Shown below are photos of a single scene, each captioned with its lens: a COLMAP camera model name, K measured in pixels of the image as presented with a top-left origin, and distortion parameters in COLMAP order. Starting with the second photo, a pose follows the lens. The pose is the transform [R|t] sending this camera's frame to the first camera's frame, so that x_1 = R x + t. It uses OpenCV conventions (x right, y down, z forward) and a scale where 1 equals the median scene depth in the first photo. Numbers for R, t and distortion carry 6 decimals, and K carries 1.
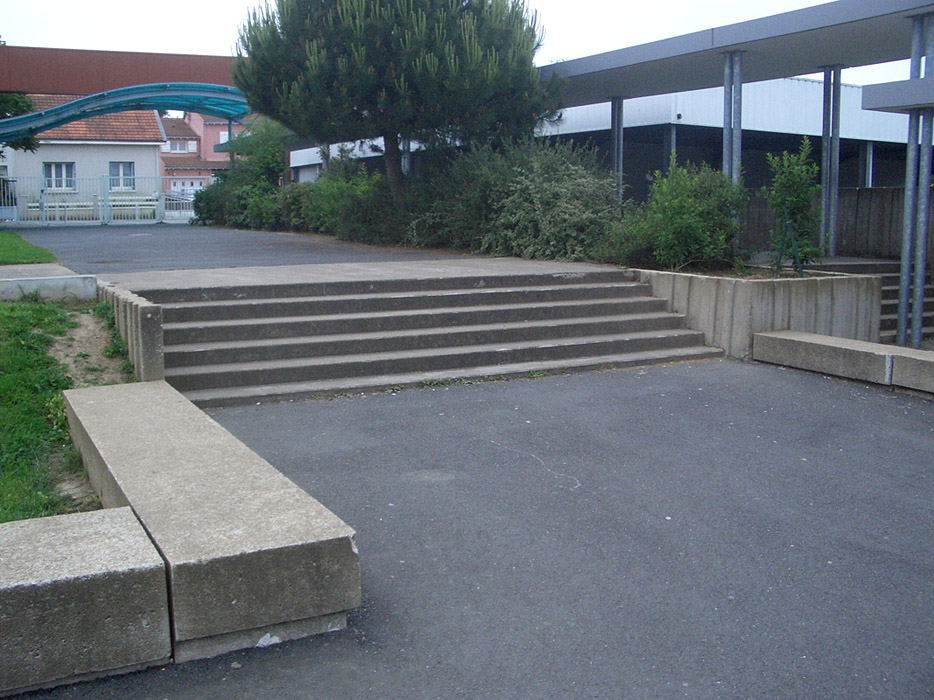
lens RADIAL K [[956.5, 0, 448.6], [0, 956.5, 350.0], [0, 0, 1]] dist [-0.269215, 0.282806]
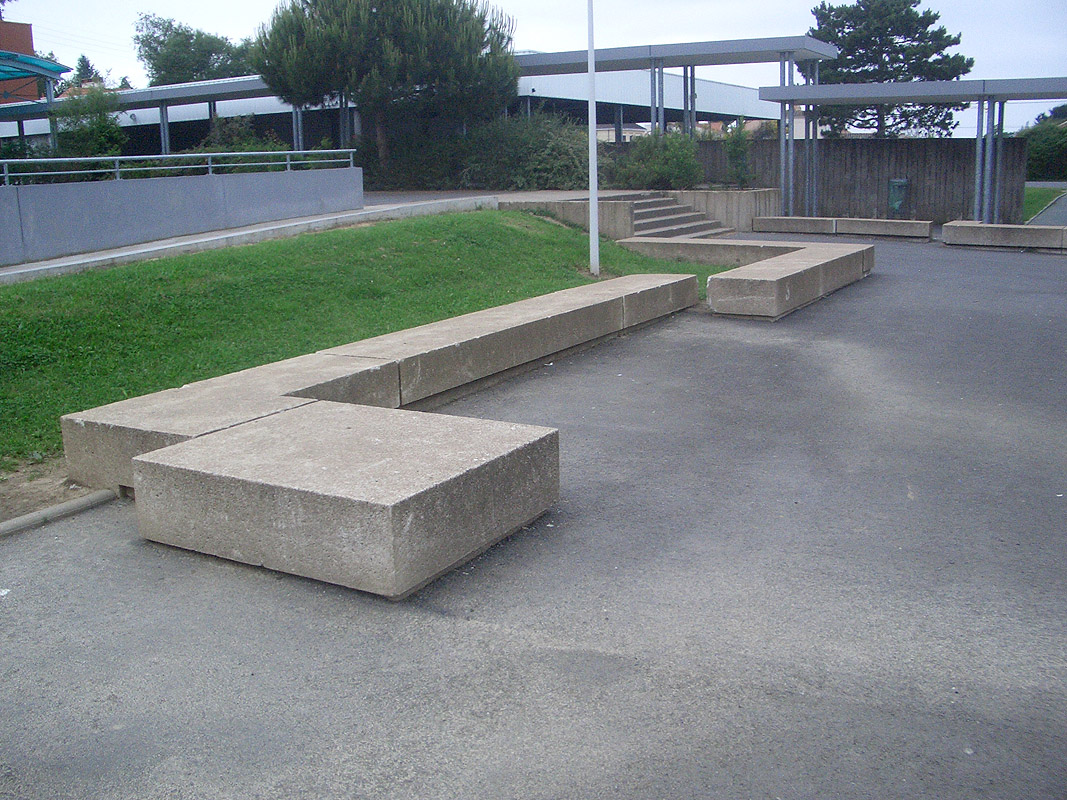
lens RADIAL K [[1092.7, 0, 512.4], [0, 1092.7, 400.0], [0, 0, 1]] dist [-0.269215, 0.282806]
pose [[0.847306, -0.136503, 0.513264, -0.886997], [0.103714, 0.990328, 0.092165, 0.068684], [-0.520880, -0.024859, 0.853268, -0.456005]]
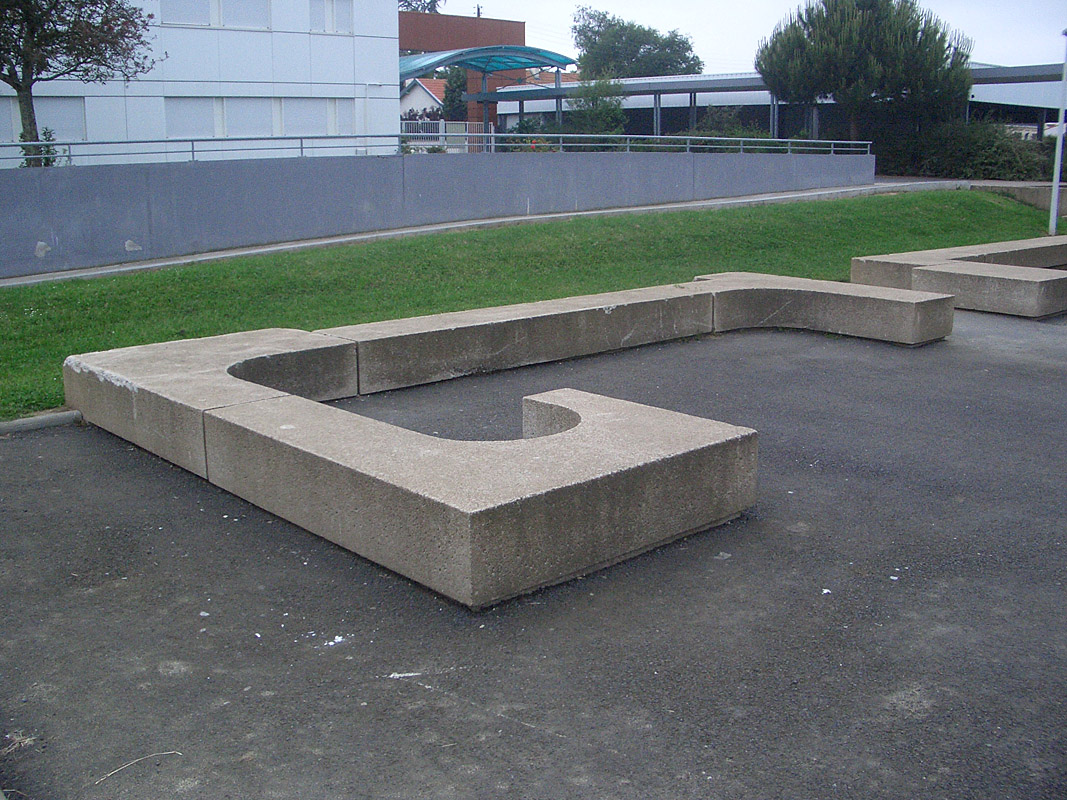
lens RADIAL K [[1092.7, 0, 512.4], [0, 1092.7, 400.0], [0, 0, 1]] dist [-0.269215, 0.282806]
pose [[0.974853, -0.061077, 0.214317, -1.322153], [0.044258, 0.995614, 0.082422, 0.128493], [-0.218411, -0.070864, 0.973281, -0.859950]]
